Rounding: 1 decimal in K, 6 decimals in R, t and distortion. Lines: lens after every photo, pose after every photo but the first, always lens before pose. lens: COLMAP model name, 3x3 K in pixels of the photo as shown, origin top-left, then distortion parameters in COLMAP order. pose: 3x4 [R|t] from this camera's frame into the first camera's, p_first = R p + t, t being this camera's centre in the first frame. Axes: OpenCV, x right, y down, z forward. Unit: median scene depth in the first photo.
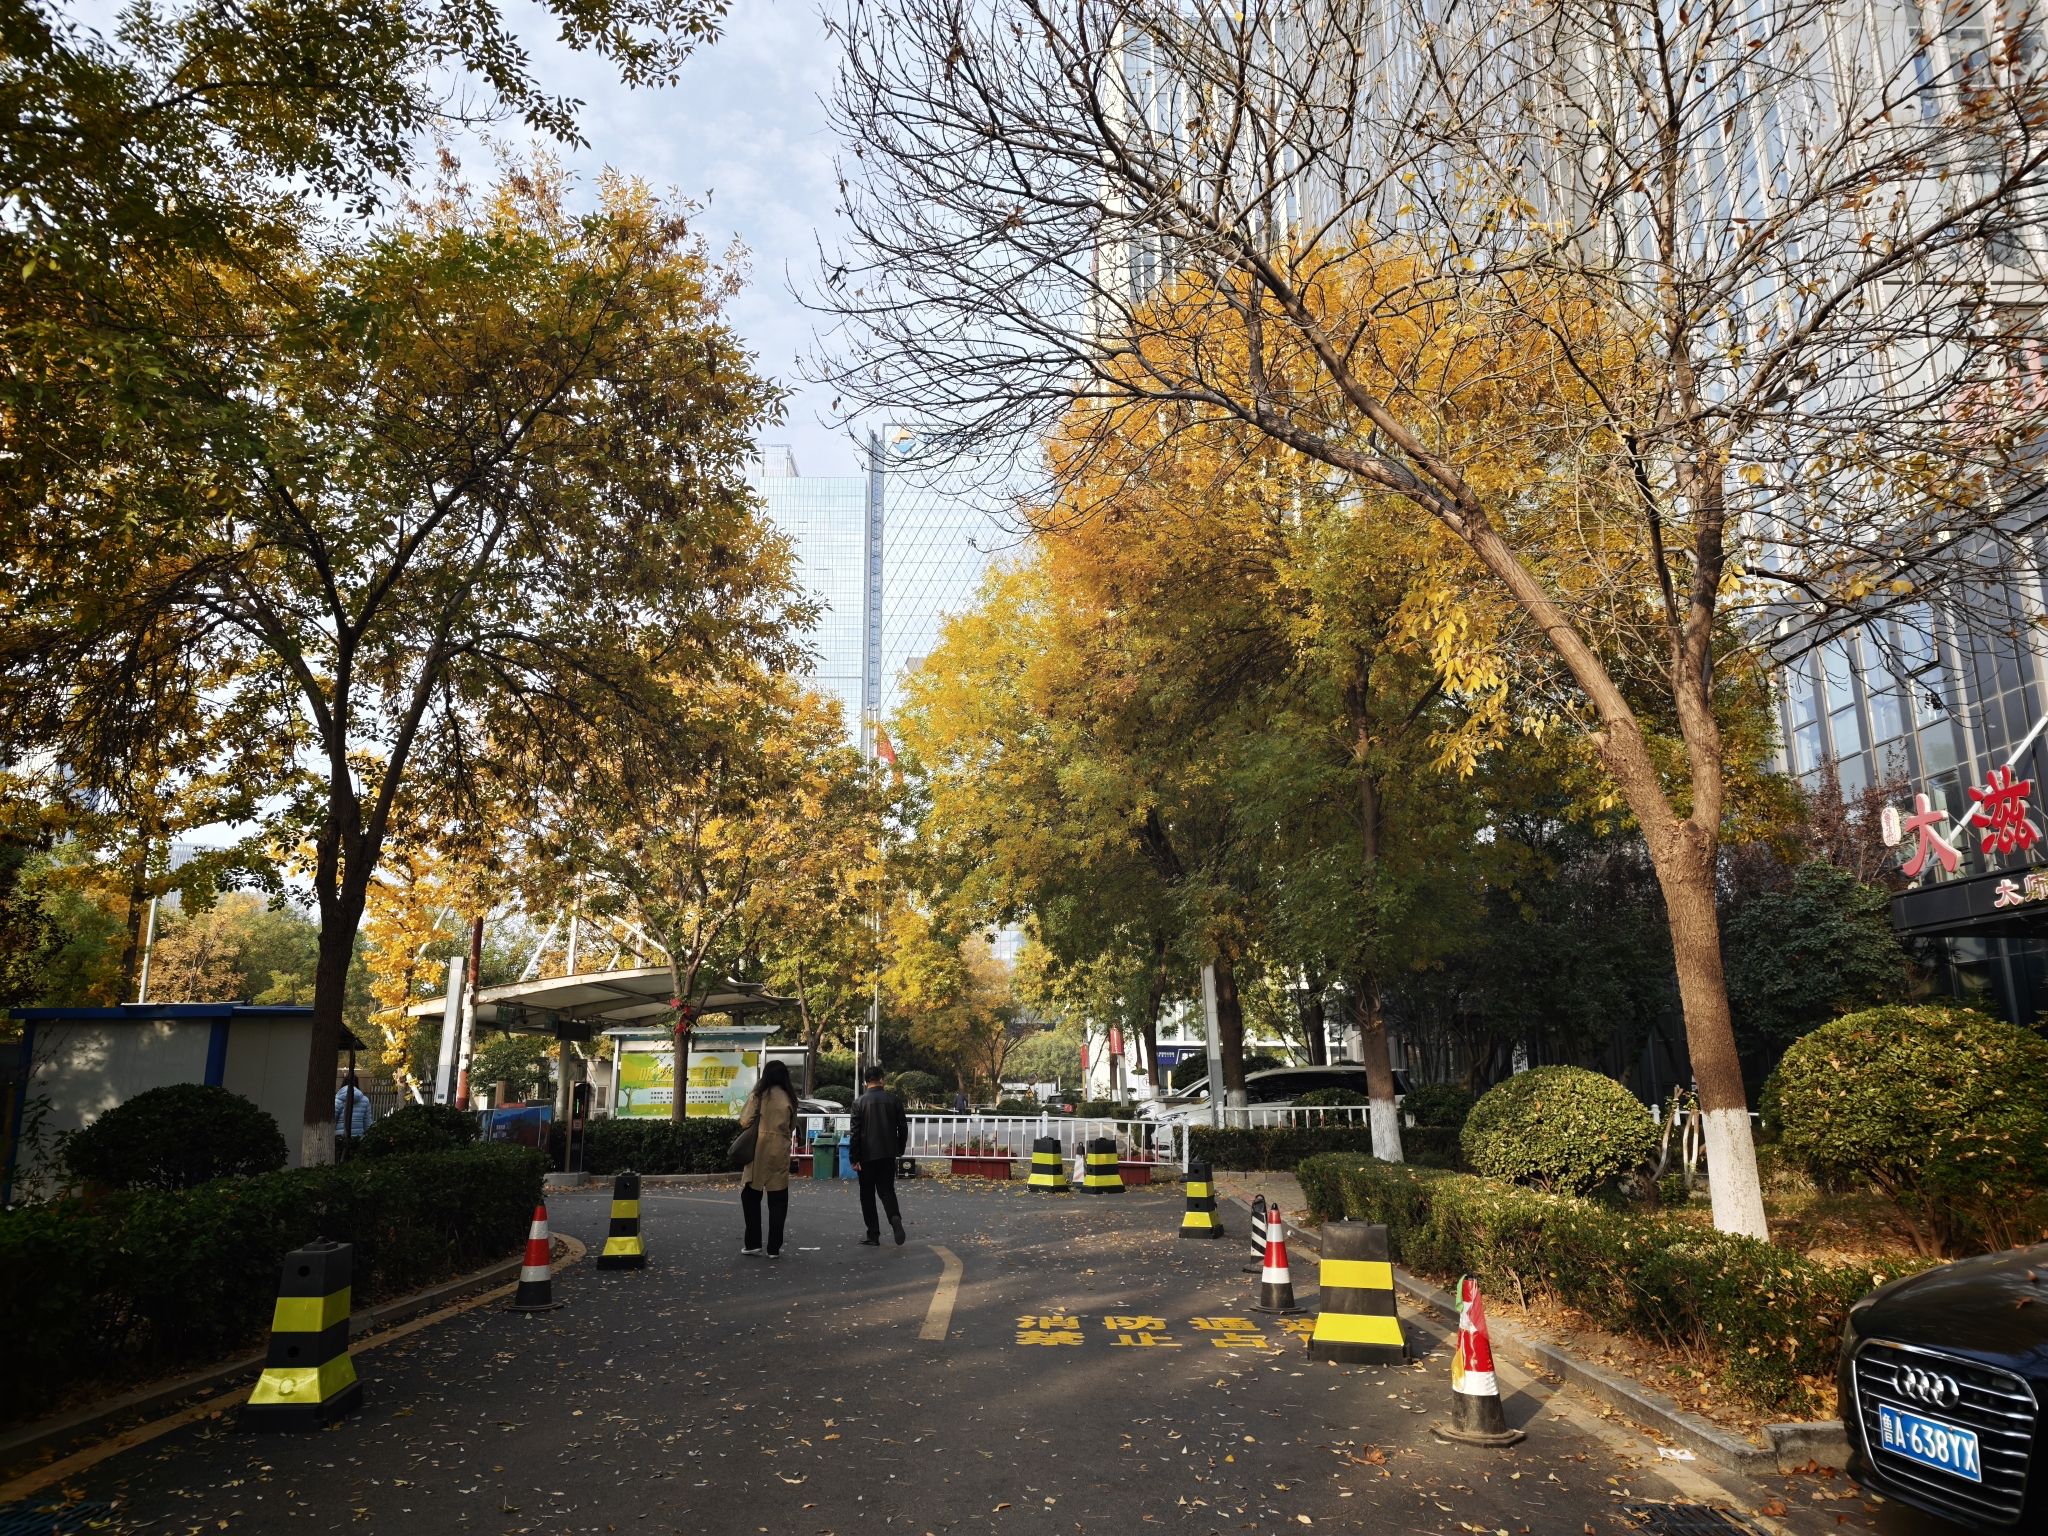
lens RADIAL K [[1377.9, 0, 1024.0], [0, 1377.9, 768.0], [0, 0, 1]] dist [0.002164, 0.000046]
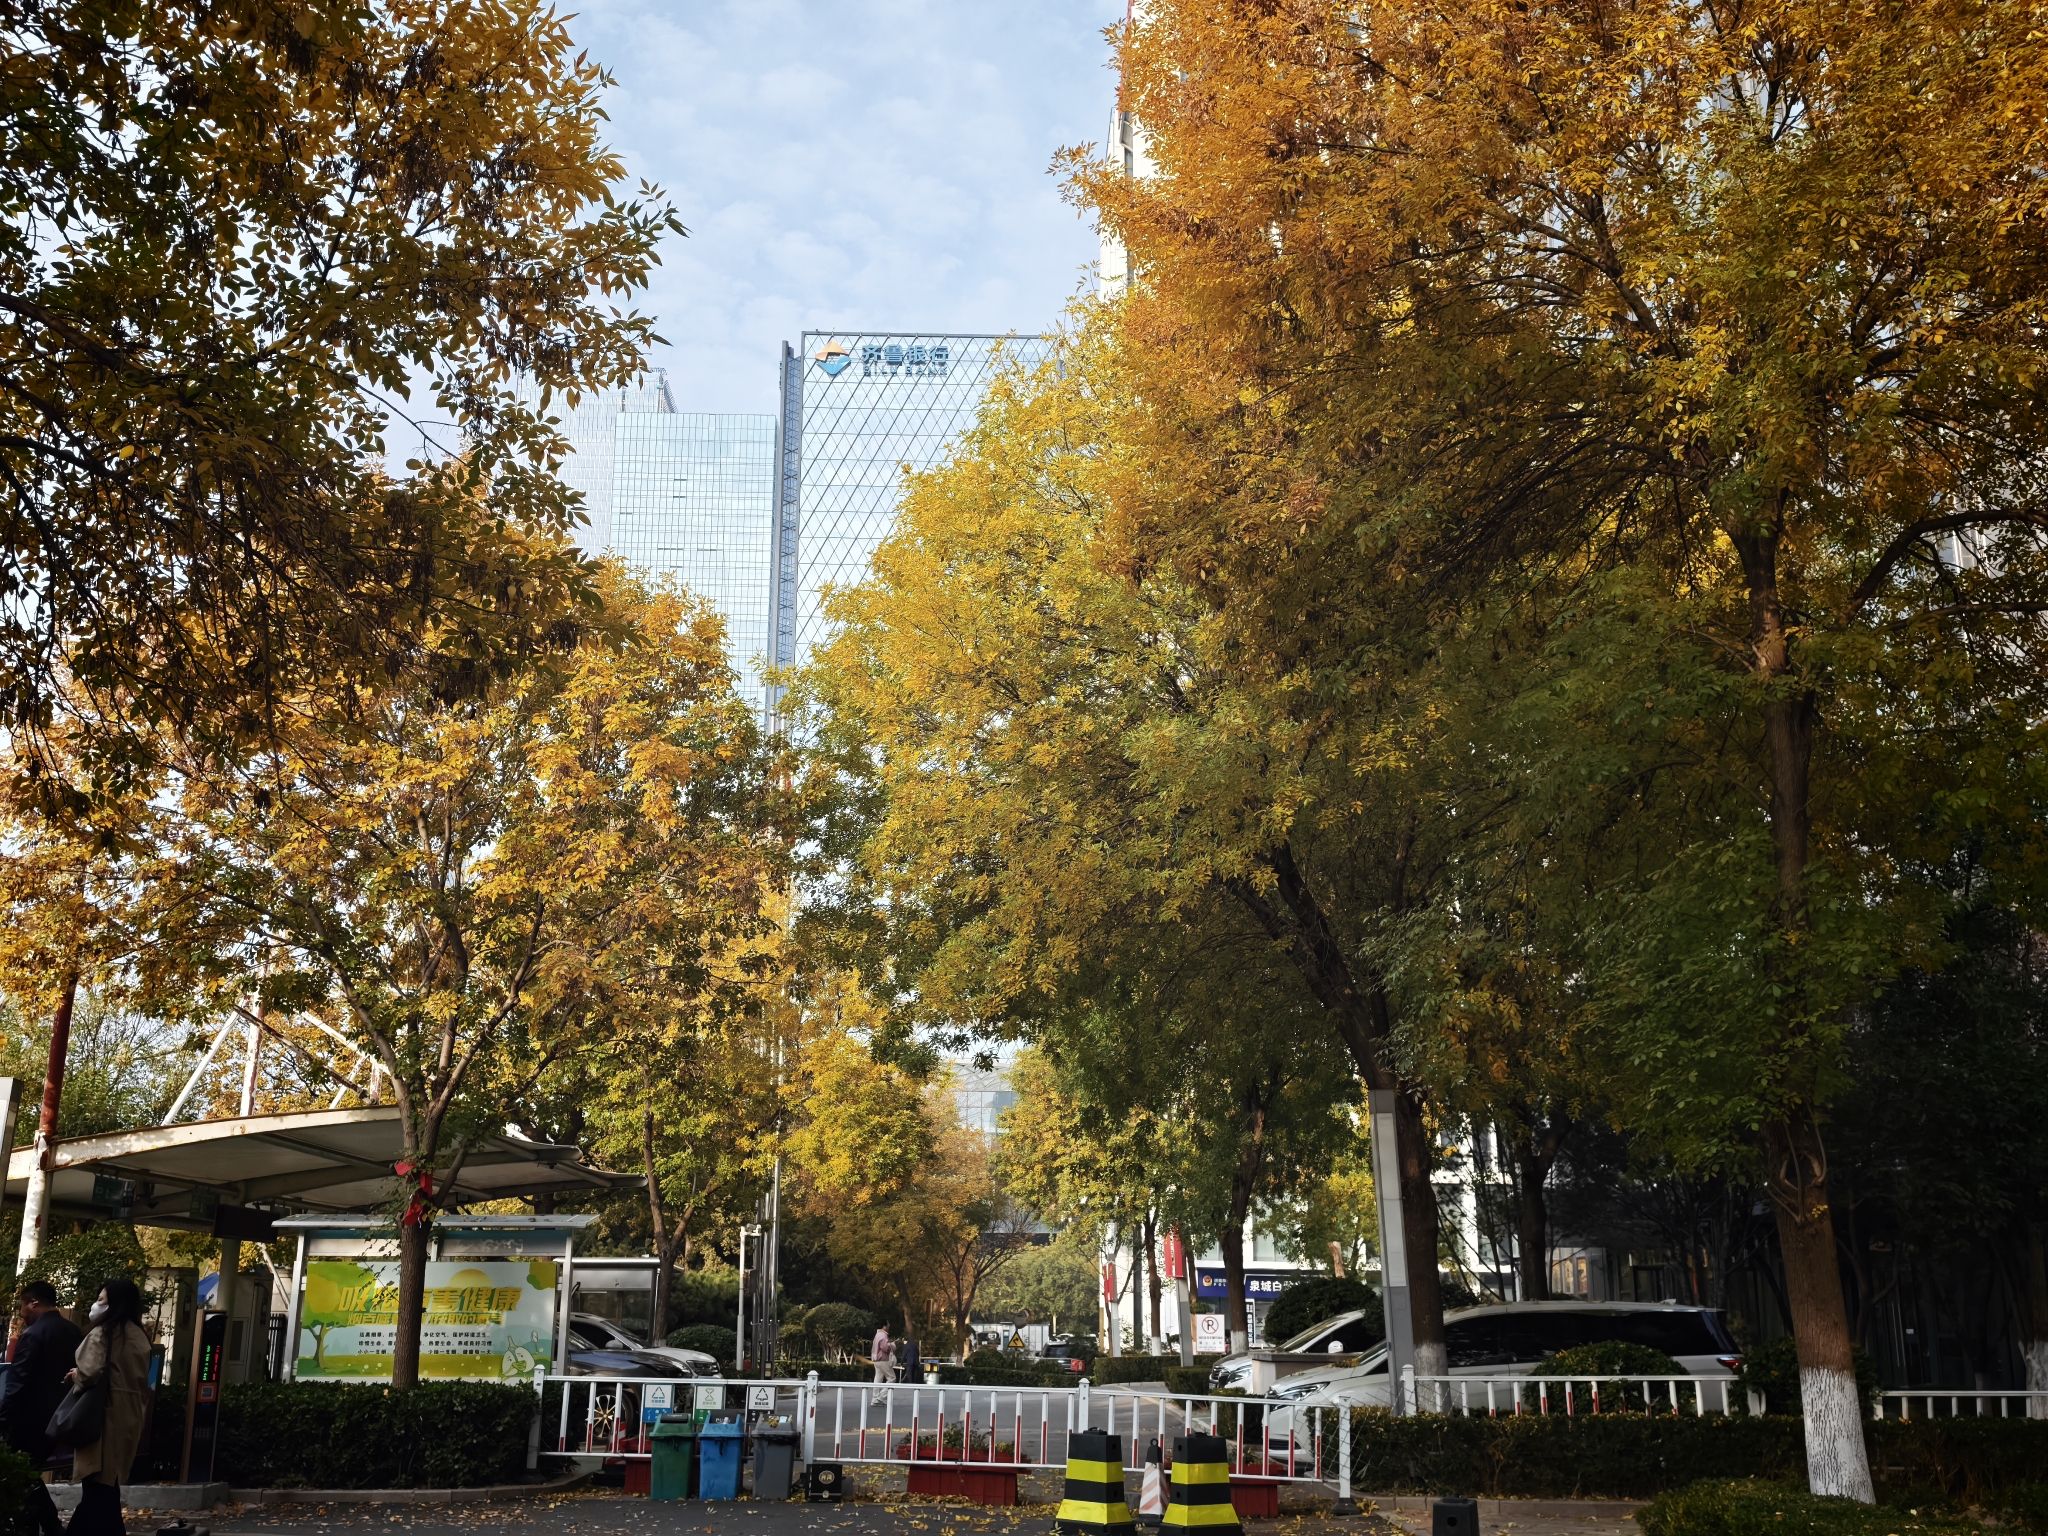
lens RADIAL K [[2037.0, 0, 1024.2], [0, 2037.0, 815.6], [0, 0, 1]] dist [-0.004336, -0.002969]
pose [[0.999824, 0.015651, 0.010362, -0.018205], [-0.015439, 0.999676, -0.020215, 0.041696], [-0.010675, 0.020051, 0.999742, 0.183142]]
